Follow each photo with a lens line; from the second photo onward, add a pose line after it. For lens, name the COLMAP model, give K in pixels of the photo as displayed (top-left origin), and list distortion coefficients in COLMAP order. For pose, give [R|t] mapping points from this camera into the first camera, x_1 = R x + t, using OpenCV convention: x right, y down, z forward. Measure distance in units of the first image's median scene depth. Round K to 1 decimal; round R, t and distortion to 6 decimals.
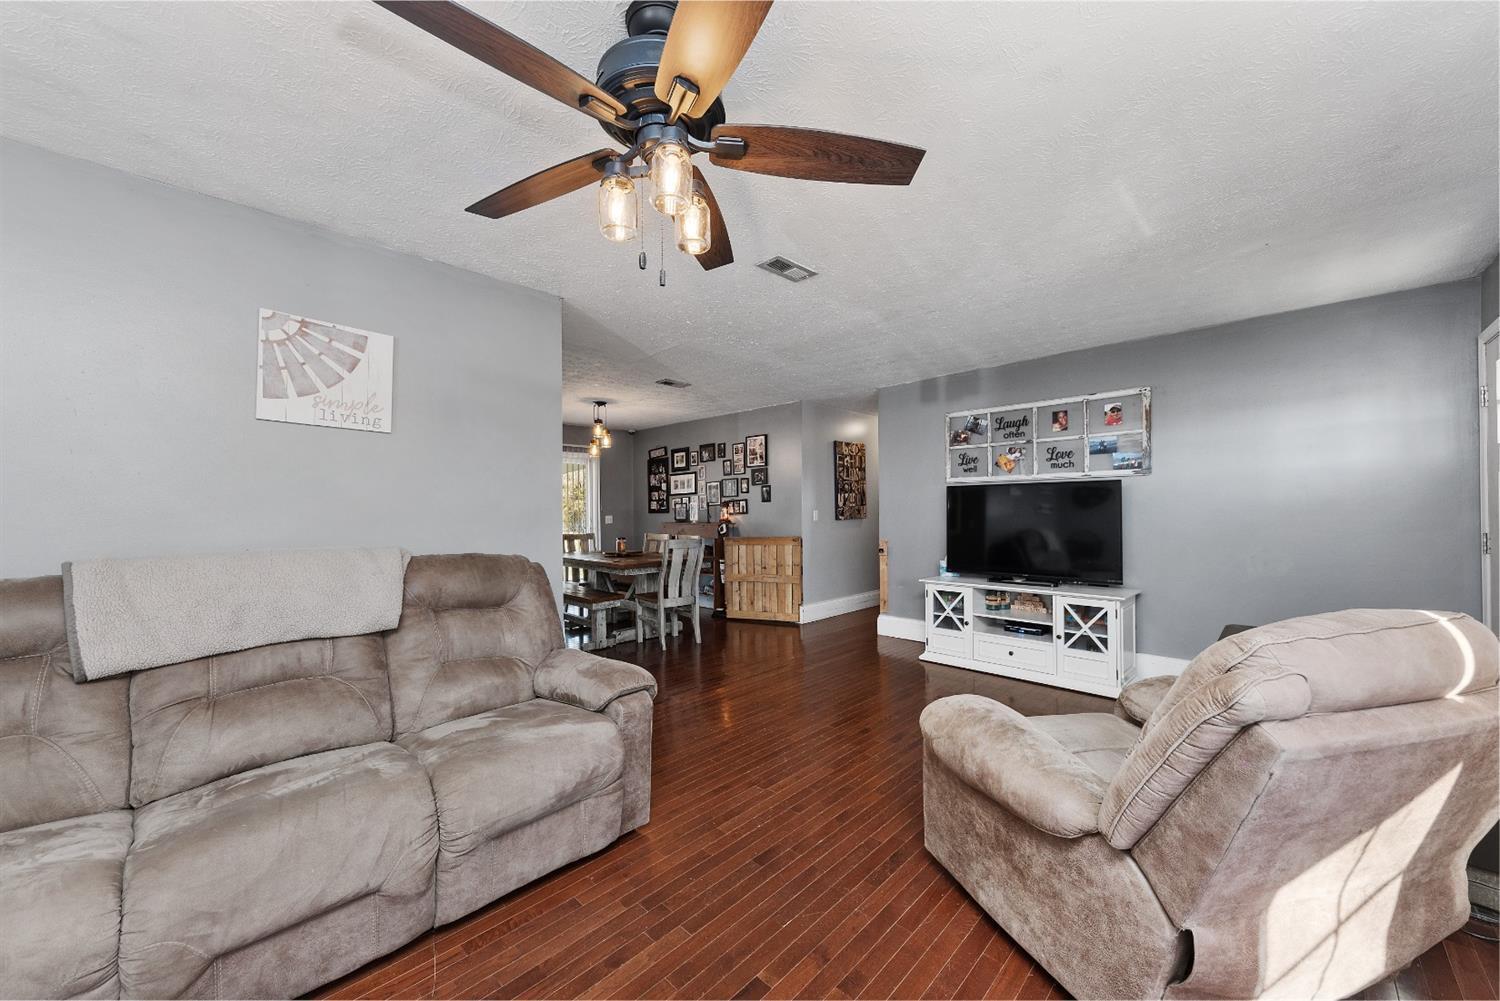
lens RADIAL K [[560.0, 0, 745.4], [0, 560.0, 509.9], [0, 0, 1]] dist [0.001918, 0.000125]
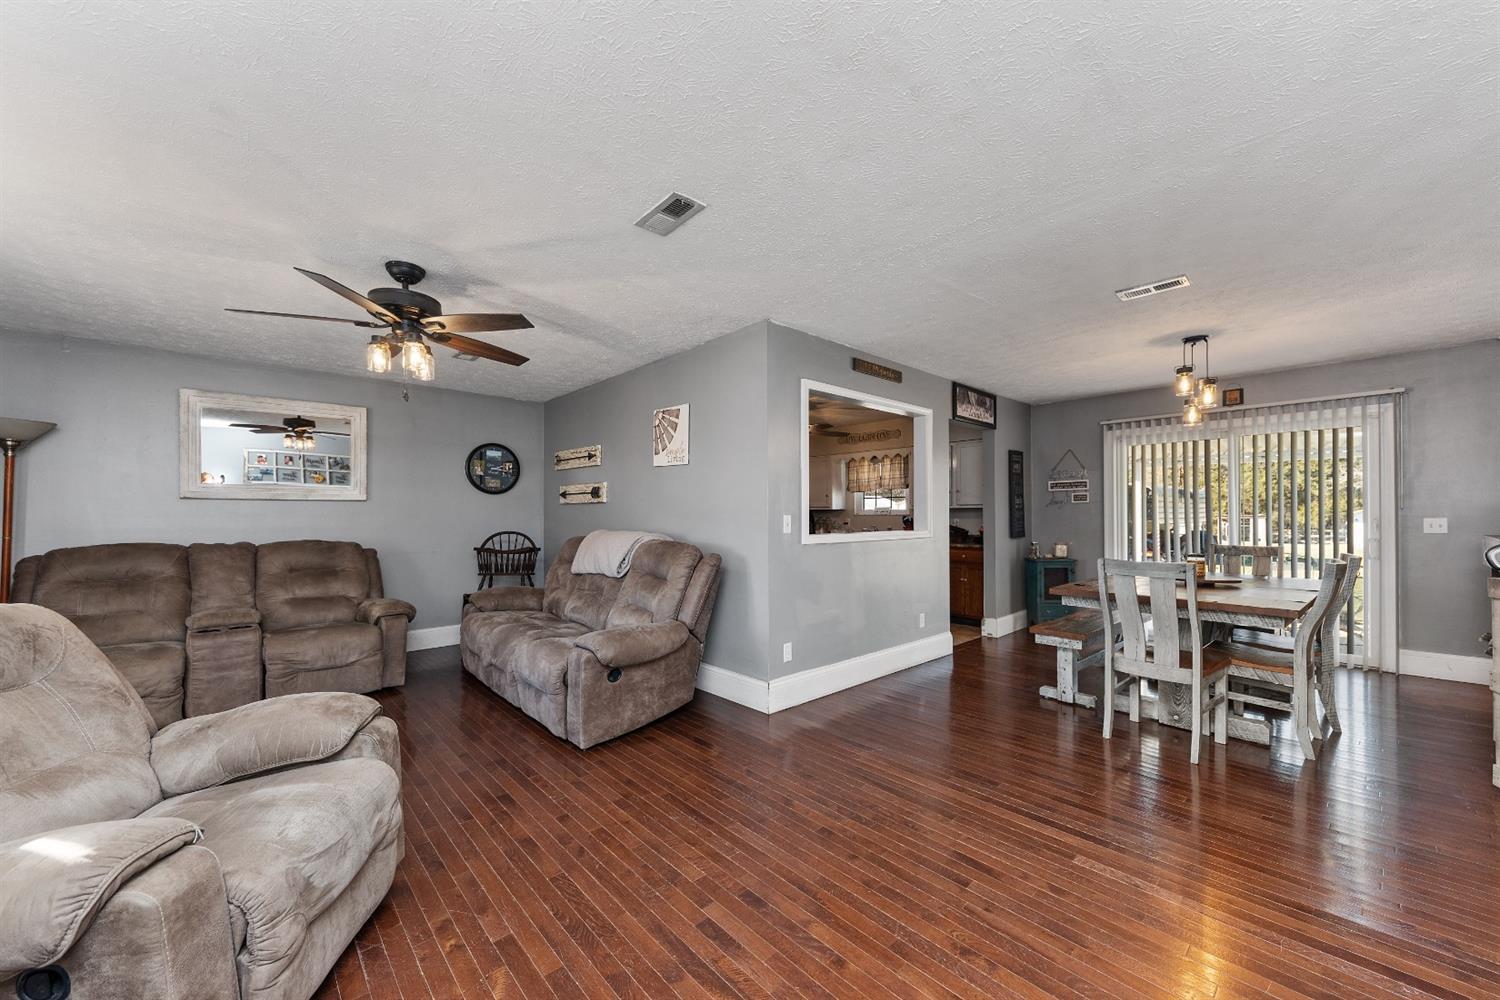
lens RADIAL K [[560.0, 0, 745.4], [0, 560.0, 509.4], [0, 0, 1]] dist [0.001918, 0.000125]
pose [[-0.065250, -0.006680, -0.997847, 0.369702], [0.006360, 0.999954, -0.007110, 0.002412], [0.997849, -0.006810, -0.065205, 0.488108]]
